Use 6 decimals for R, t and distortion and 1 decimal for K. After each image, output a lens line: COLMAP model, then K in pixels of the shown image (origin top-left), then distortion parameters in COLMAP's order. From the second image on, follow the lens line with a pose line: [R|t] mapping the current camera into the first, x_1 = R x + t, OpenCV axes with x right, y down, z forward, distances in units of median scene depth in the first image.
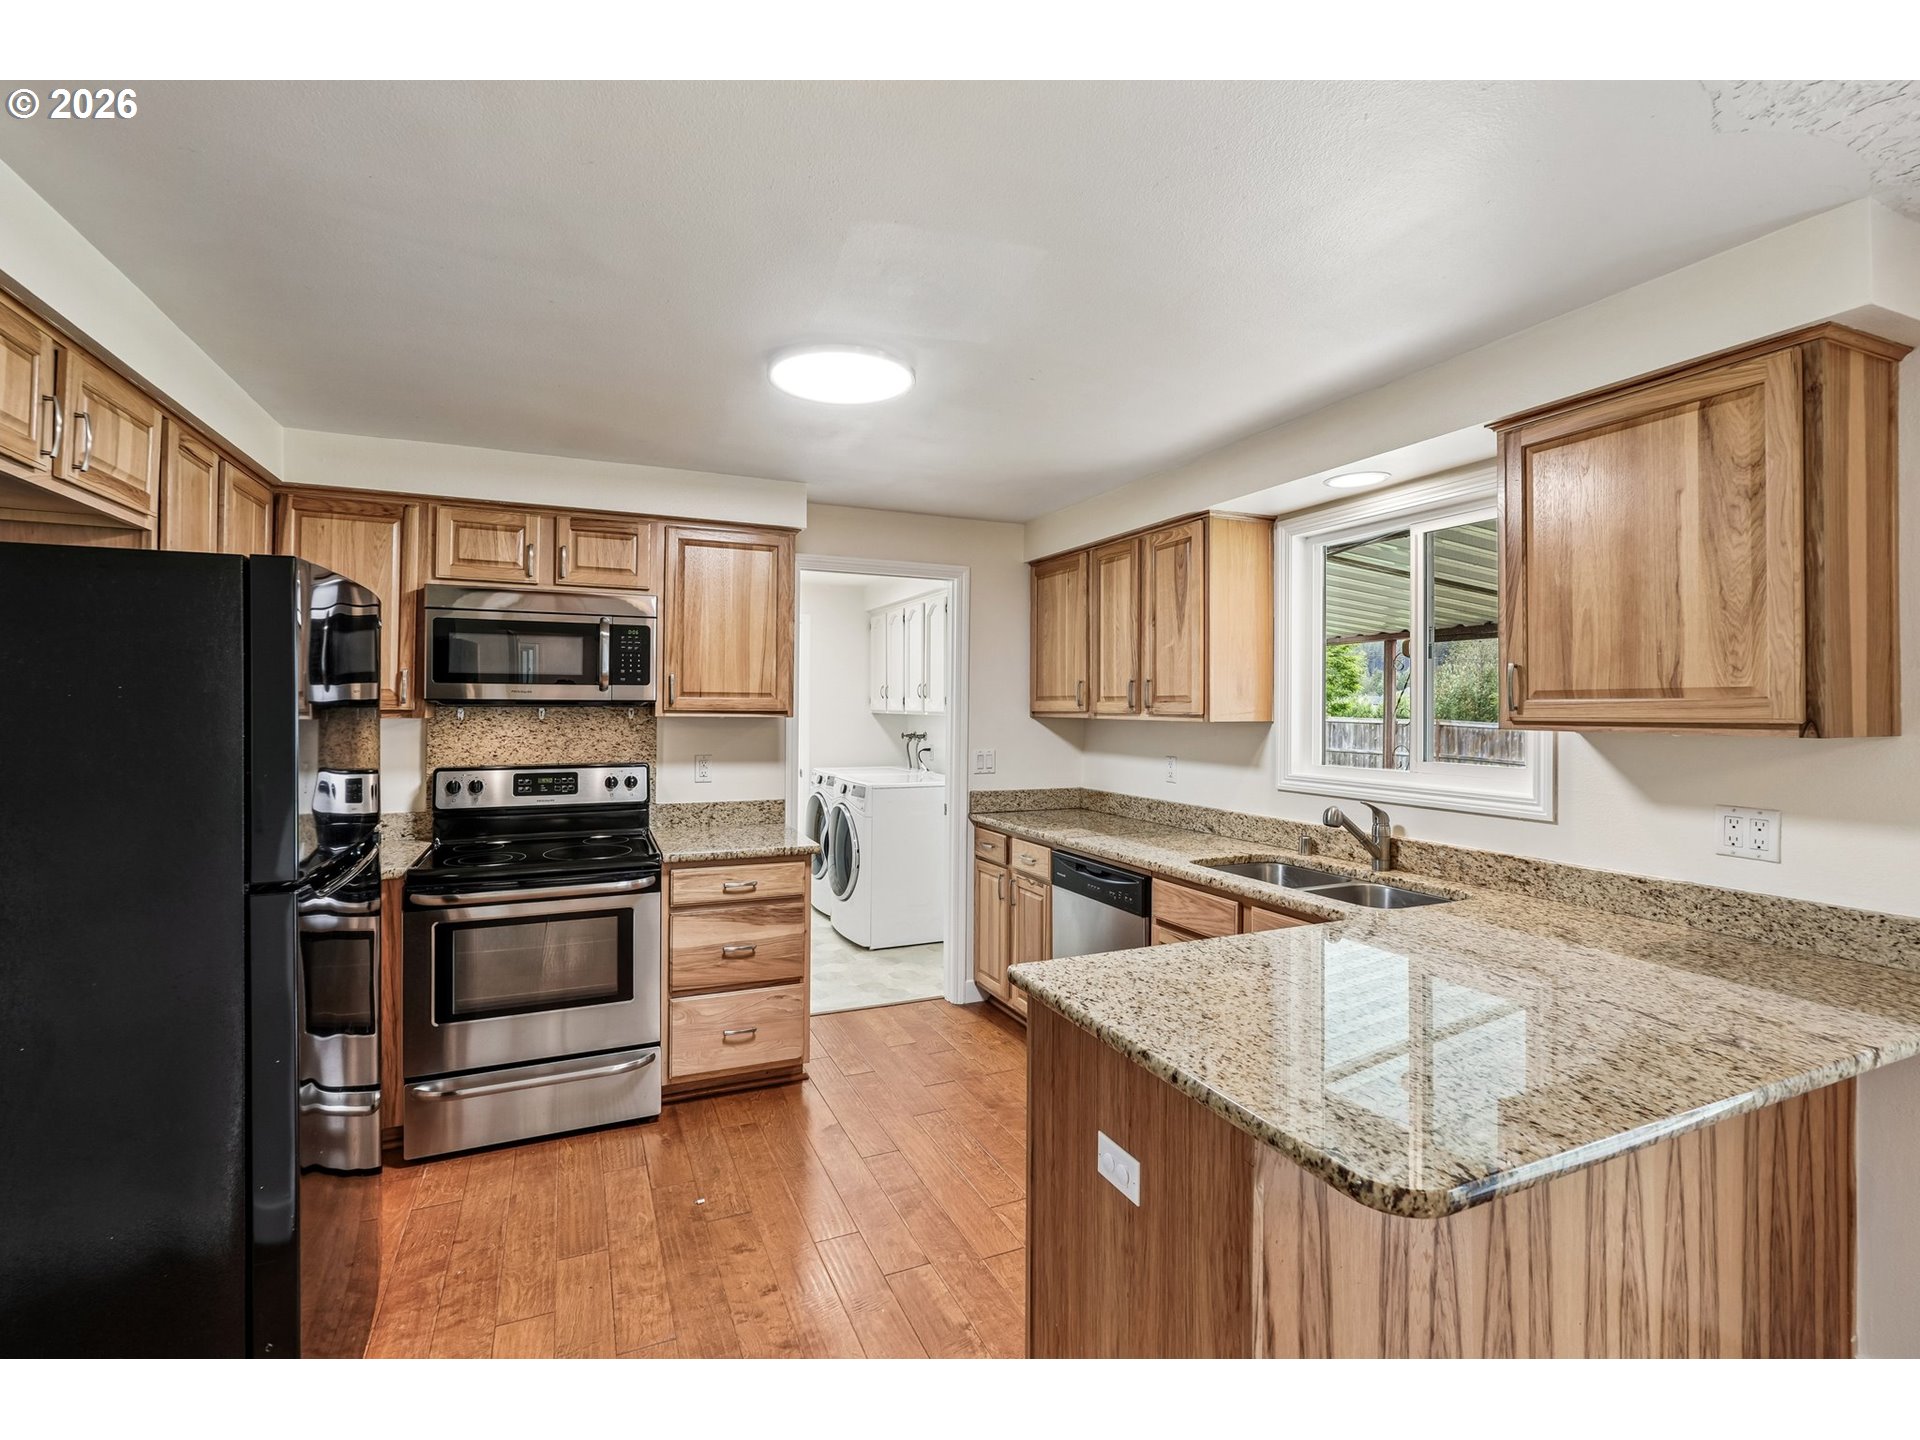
lens RADIAL K [[855.6, 0, 945.2], [0, 855.6, 700.4], [0, 0, 1]] dist [-0.013625, 0.004180]
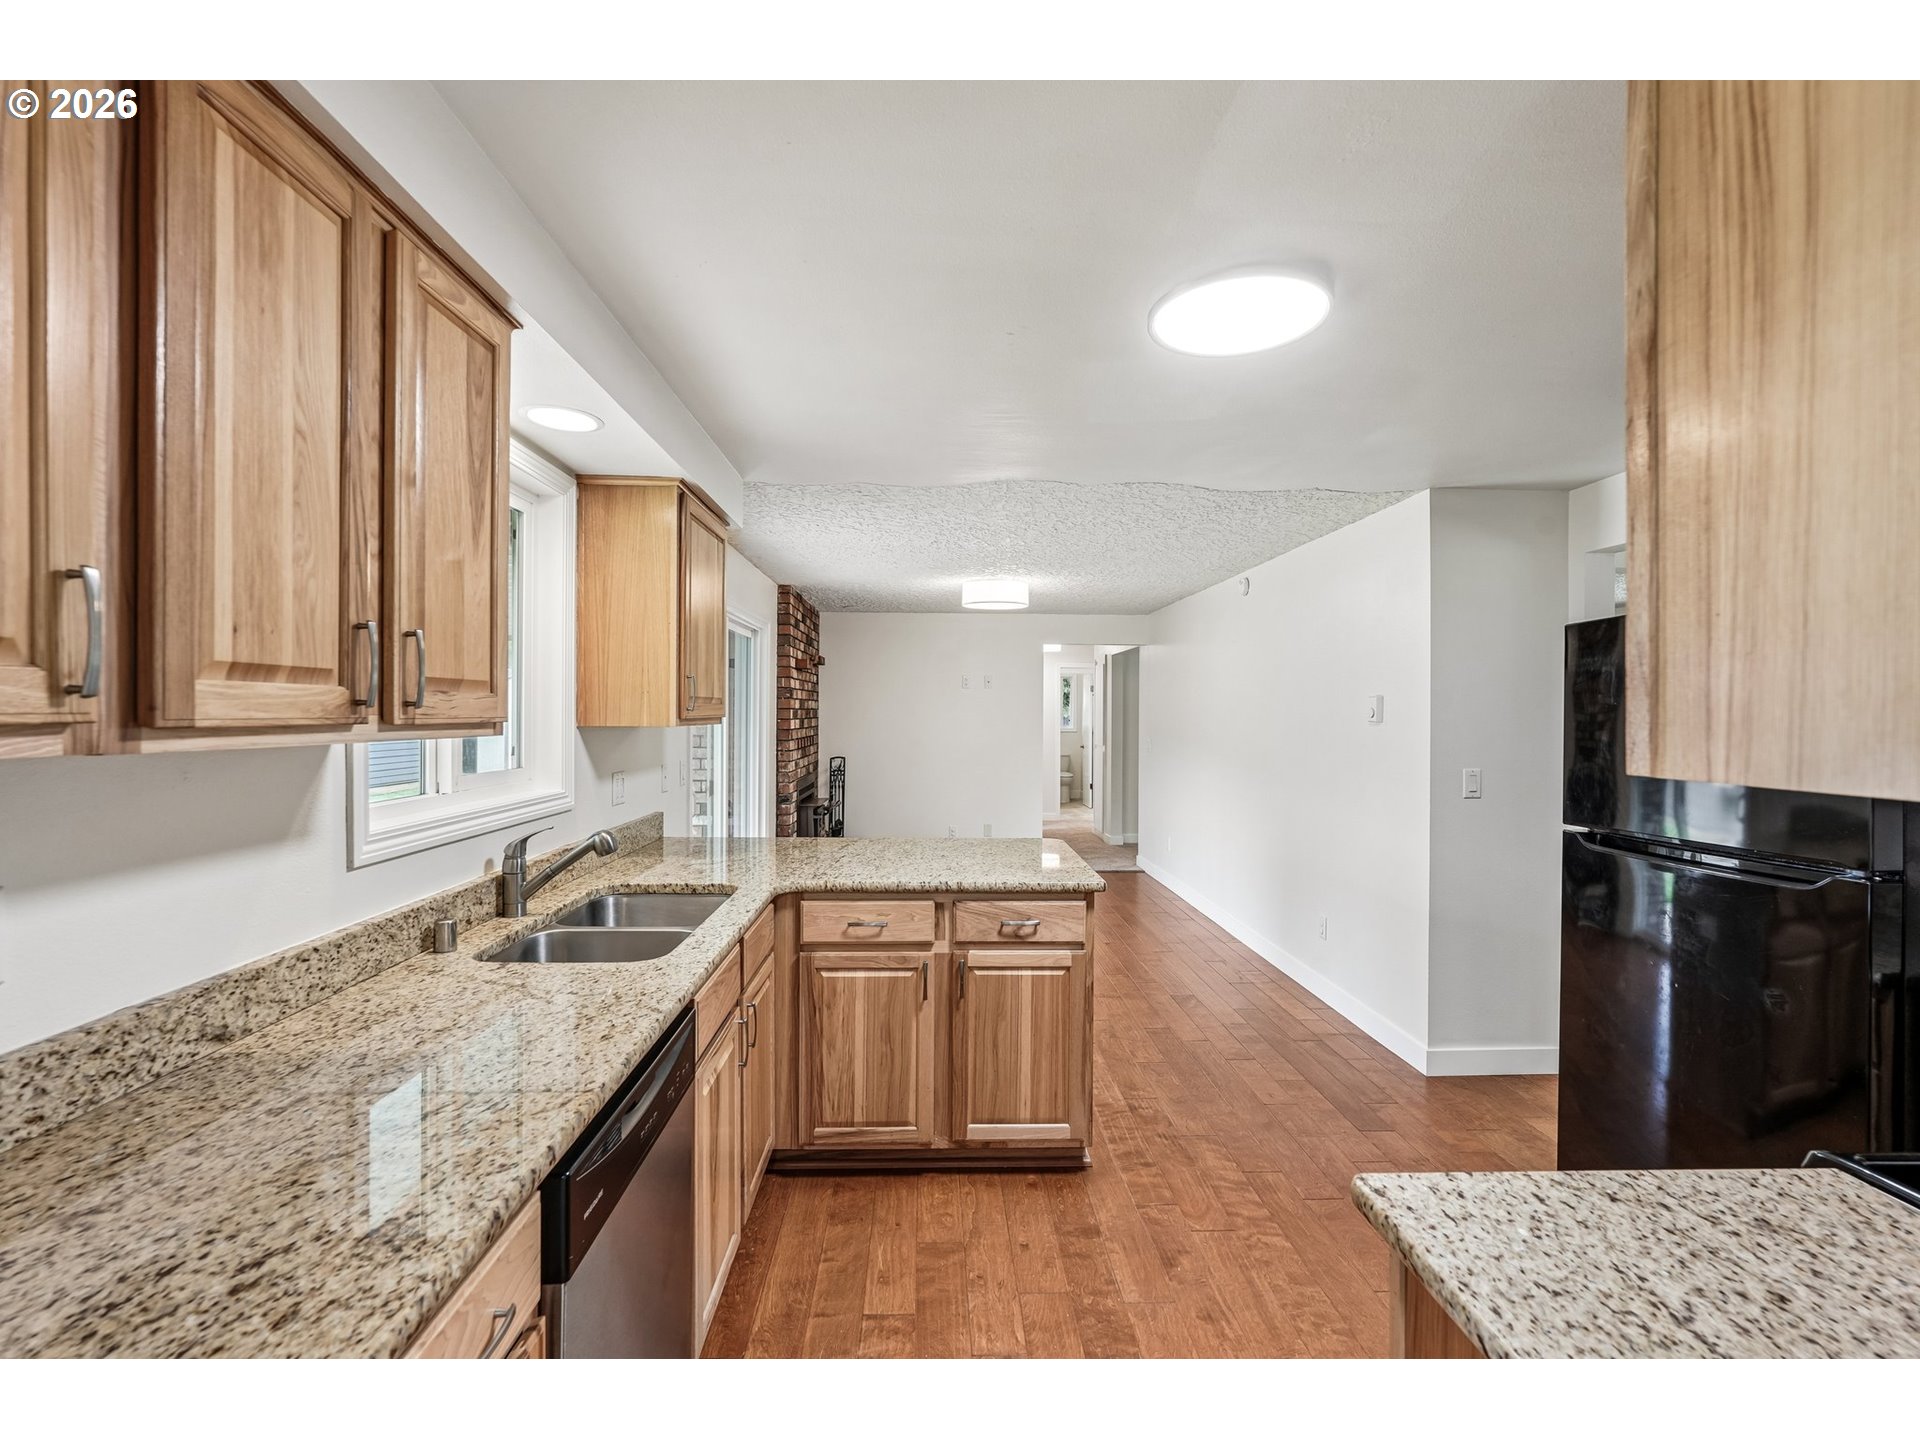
lens RADIAL K [[855.6, 0, 954.2], [0, 855.6, 713.7], [0, 0, 1]] dist [-0.013625, 0.004180]
pose [[-0.929121, -0.006337, 0.369720, -0.136412], [-0.007544, 0.999970, -0.001818, 0.012459], [-0.369698, -0.004479, -0.929141, 1.455794]]
